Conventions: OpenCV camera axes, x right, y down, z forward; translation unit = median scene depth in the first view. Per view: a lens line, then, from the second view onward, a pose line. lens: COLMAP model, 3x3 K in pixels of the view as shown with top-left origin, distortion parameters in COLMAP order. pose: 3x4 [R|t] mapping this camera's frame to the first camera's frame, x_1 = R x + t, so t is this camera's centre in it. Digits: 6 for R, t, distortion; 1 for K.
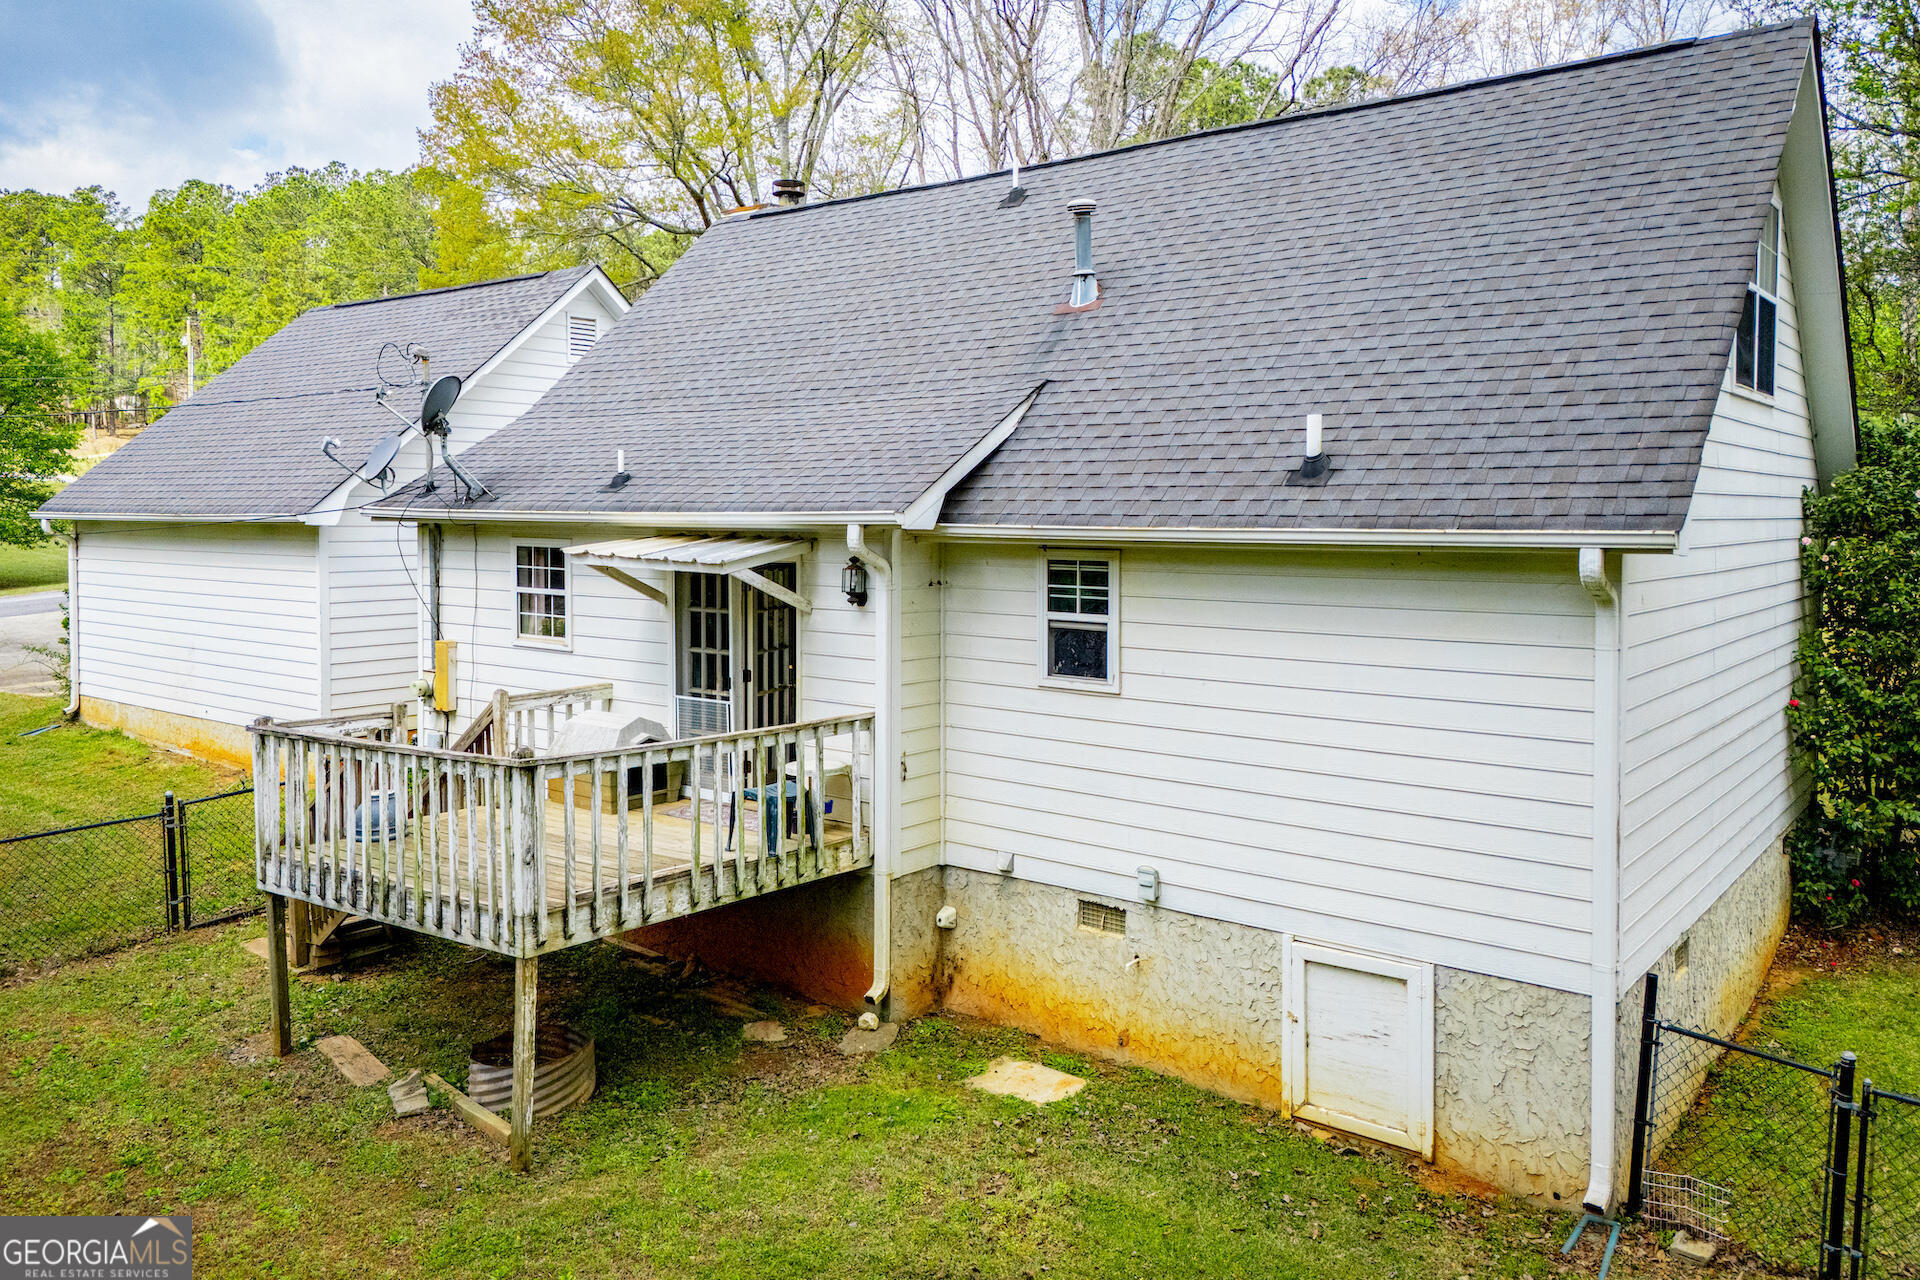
lens RADIAL K [[1396.8, 0, 958.5], [0, 1396.8, 587.1], [0, 0, 1]] dist [0.061464, -0.057626]
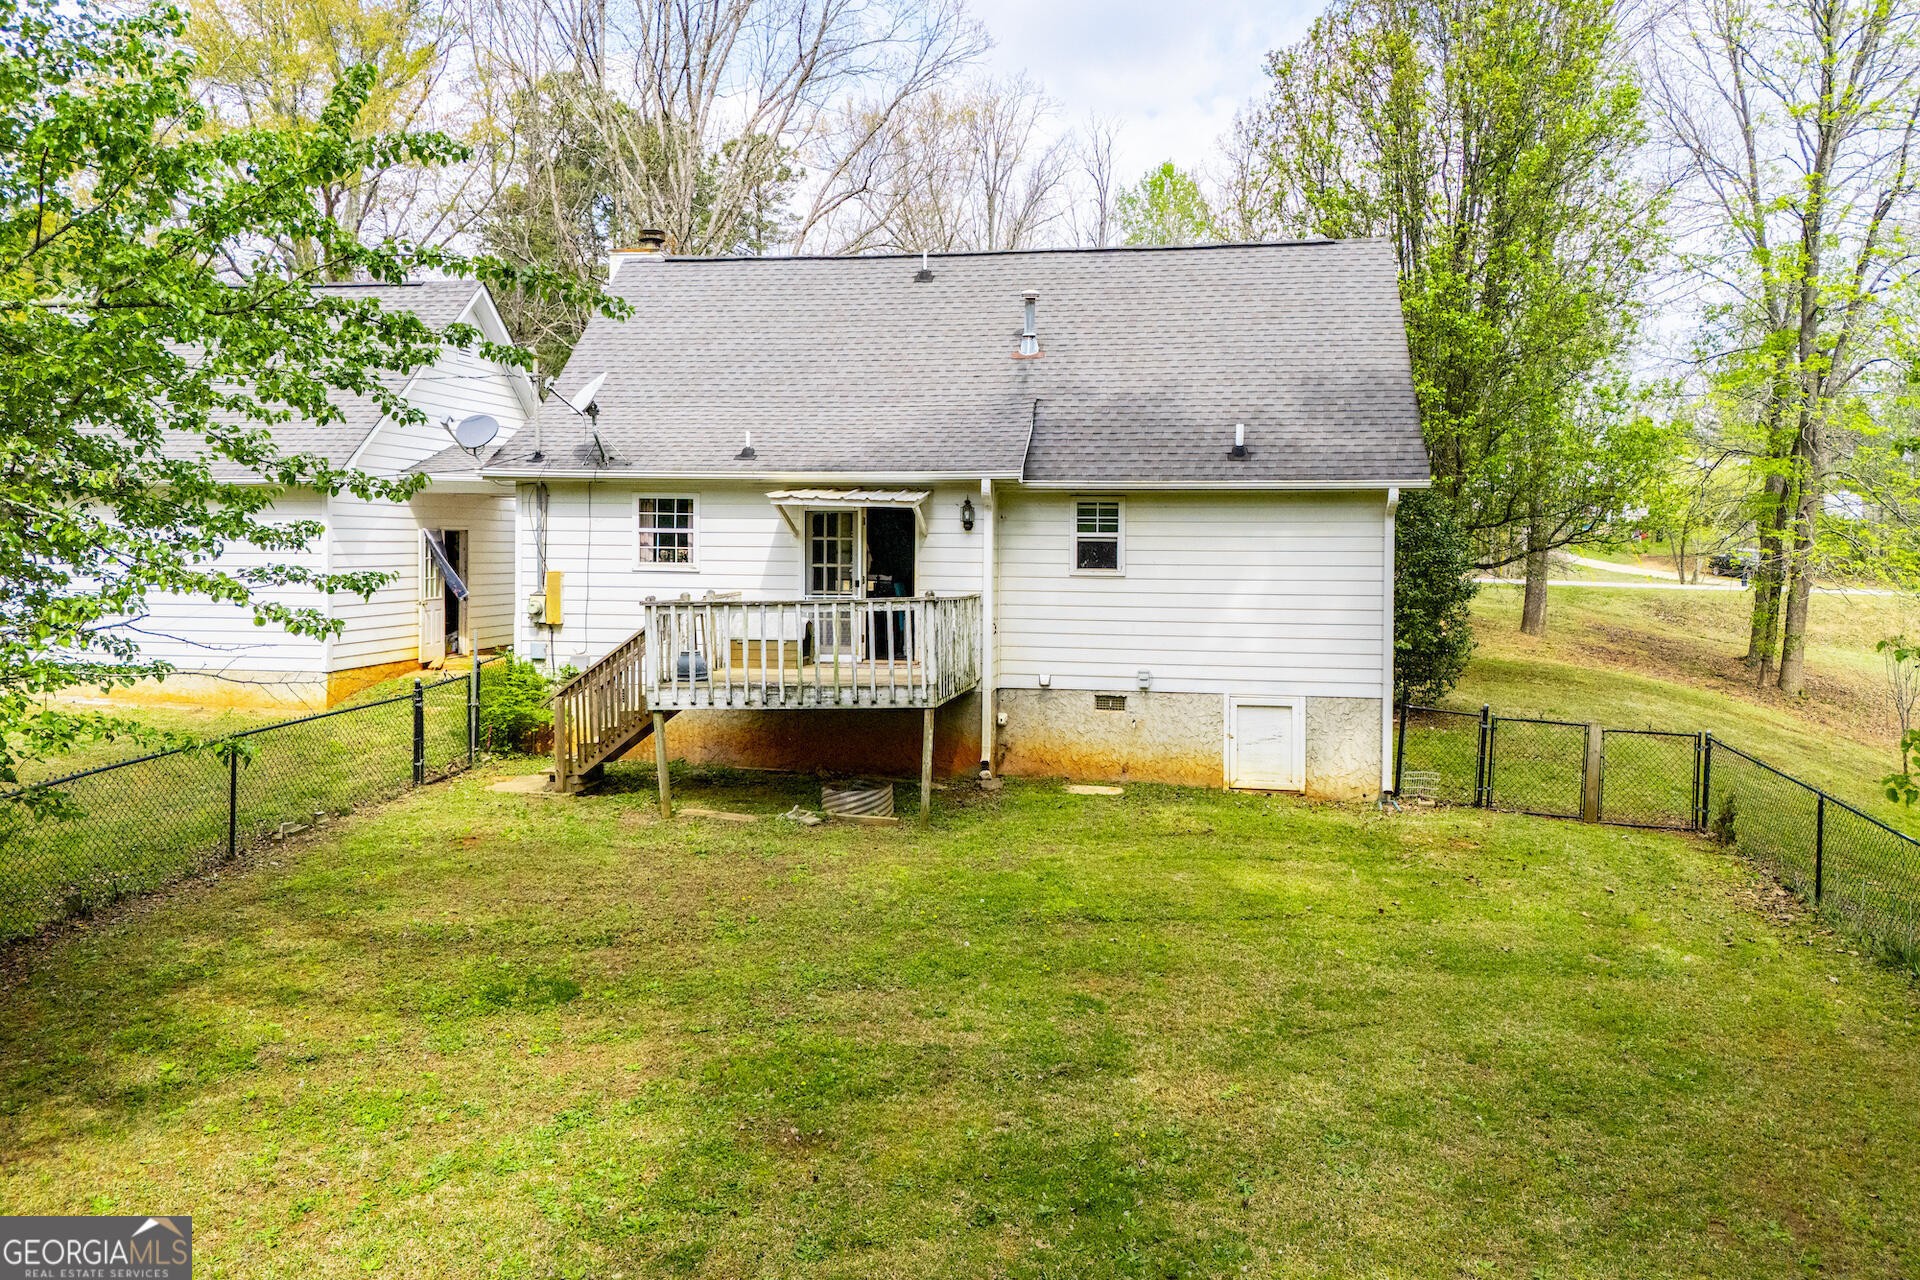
lens RADIAL K [[1404.4, 0, 954.1], [0, 1404.4, 595.9], [0, 0, 1]] dist [0.065328, -0.062749]
pose [[0.883740, -0.014493, 0.467753, -0.906500], [0.019307, 0.999798, -0.005498, 0.105217], [-0.467580, 0.013890, 0.883842, -0.484145]]
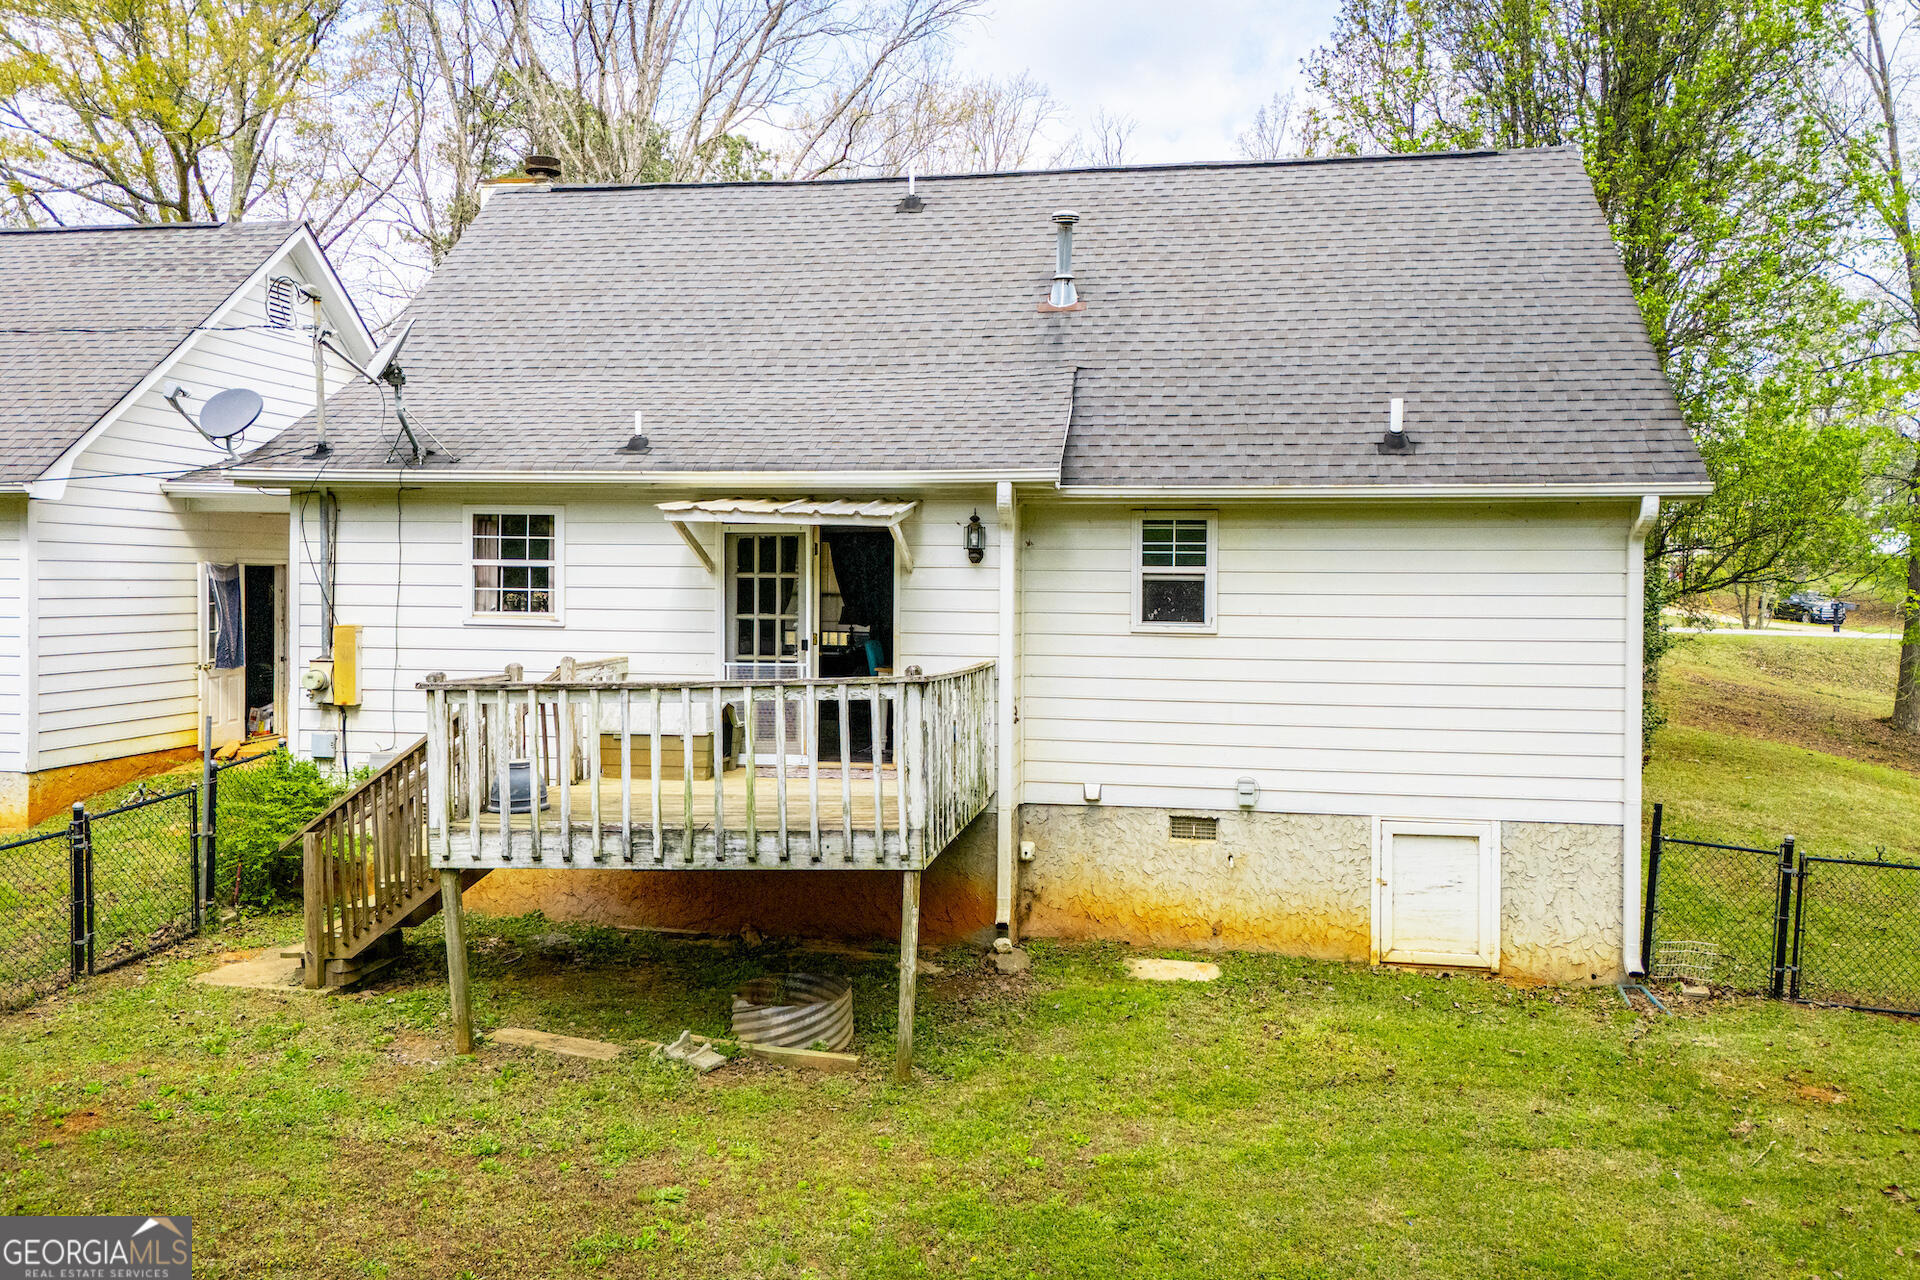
lens RADIAL K [[1397.9, 0, 960.0], [0, 1397.9, 640.0], [0, 0, 1]] dist [0.070125, -0.082570]
pose [[0.880184, -0.015661, 0.474374, -0.617694], [0.019119, 0.999814, -0.002467, 0.078910], [-0.474247, 0.011241, 0.880320, 0.068486]]
